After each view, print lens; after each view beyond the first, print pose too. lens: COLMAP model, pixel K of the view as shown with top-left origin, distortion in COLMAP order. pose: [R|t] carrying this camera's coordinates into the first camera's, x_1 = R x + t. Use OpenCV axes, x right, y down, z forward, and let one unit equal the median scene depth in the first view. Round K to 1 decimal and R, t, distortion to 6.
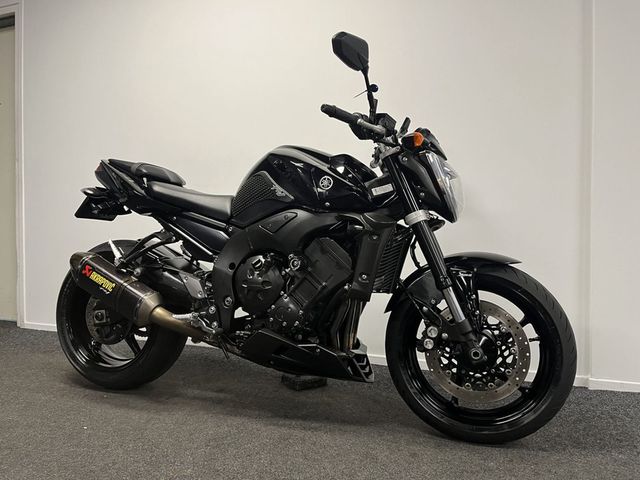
lens RADIAL K [[472.6, 0, 319.8], [0, 472.6, 233.1], [0, 0, 1]] dist [0.038909, -0.047438]
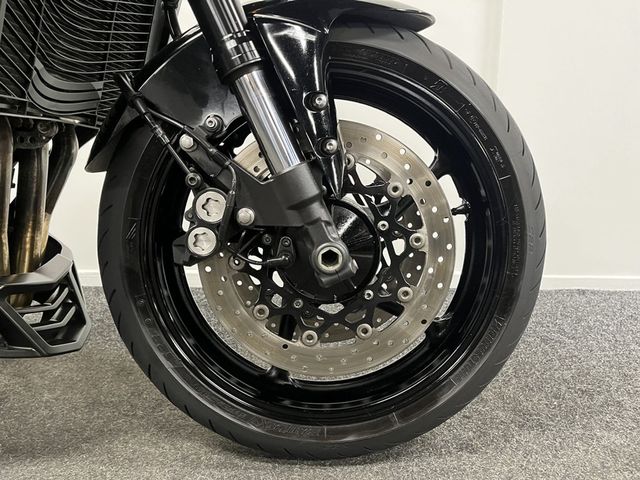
lens RADIAL K [[472.6, 0, 321.2], [0, 472.6, 240.0], [0, 0, 1]] dist [0.038909, -0.047438]
pose [[0.947041, -0.076028, 0.311982, 0.204193], [0.009946, 0.978046, 0.208151, 0.160726], [-0.320958, -0.194025, 0.927006, 0.648151]]
